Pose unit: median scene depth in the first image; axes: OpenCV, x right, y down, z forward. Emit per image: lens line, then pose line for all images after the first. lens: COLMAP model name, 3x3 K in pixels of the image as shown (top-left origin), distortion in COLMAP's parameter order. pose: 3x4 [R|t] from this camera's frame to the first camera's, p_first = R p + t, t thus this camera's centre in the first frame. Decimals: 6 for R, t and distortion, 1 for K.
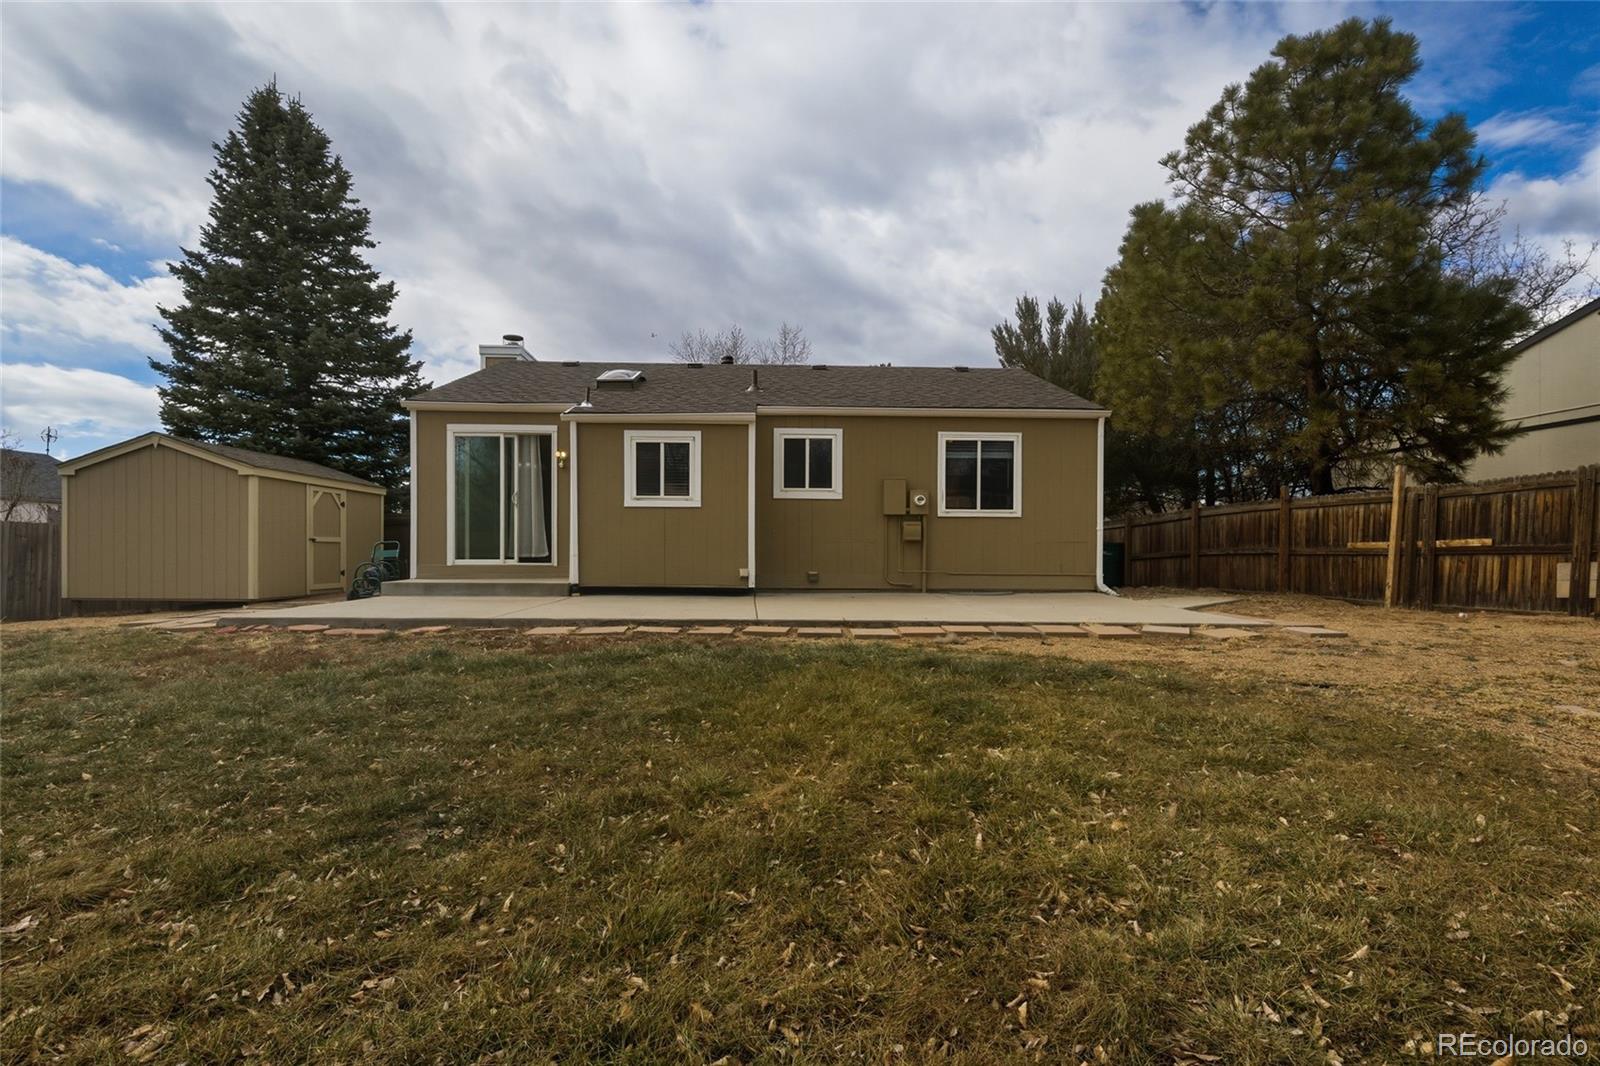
lens RADIAL K [[729.7, 0, 795.4], [0, 729.7, 546.9], [0, 0, 1]] dist [0.001746, 0.000697]
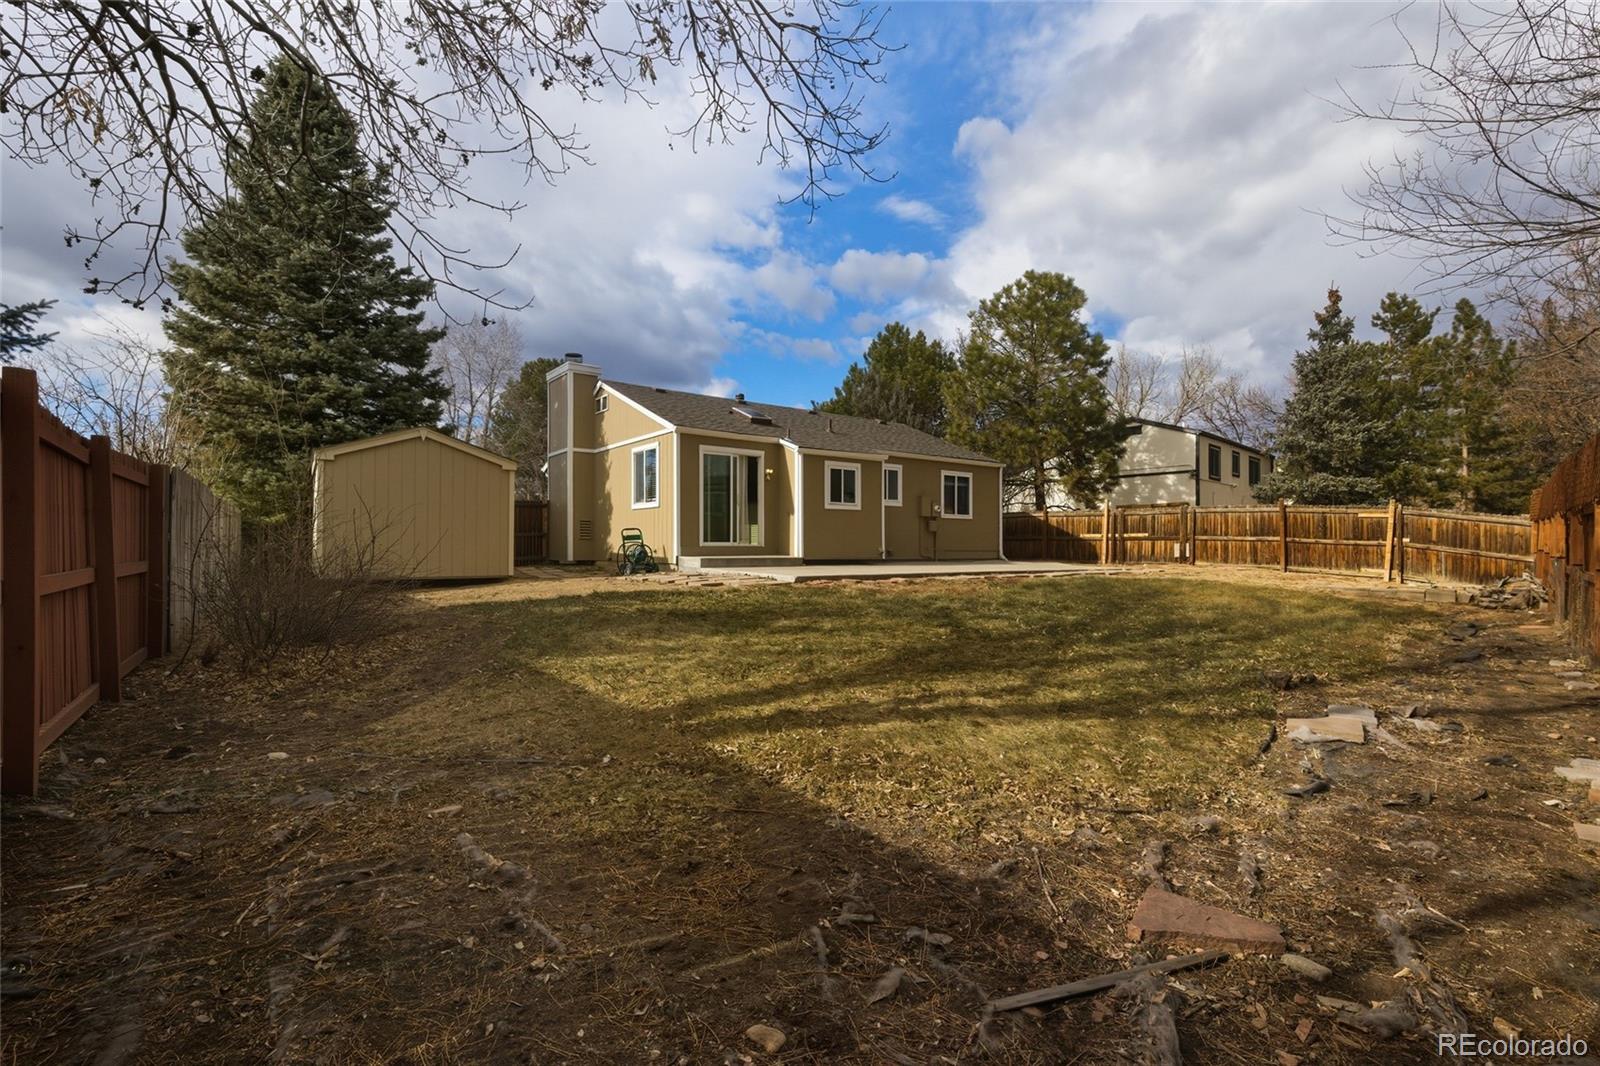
lens RADIAL K [[729.7, 0, 795.4], [0, 729.7, 546.9], [0, 0, 1]] dist [0.001746, 0.000697]
pose [[0.807125, -0.003150, 0.590372, -1.217077], [-0.008092, 0.999833, 0.016398, 0.002300], [-0.590325, -0.018013, 0.806965, -0.240570]]
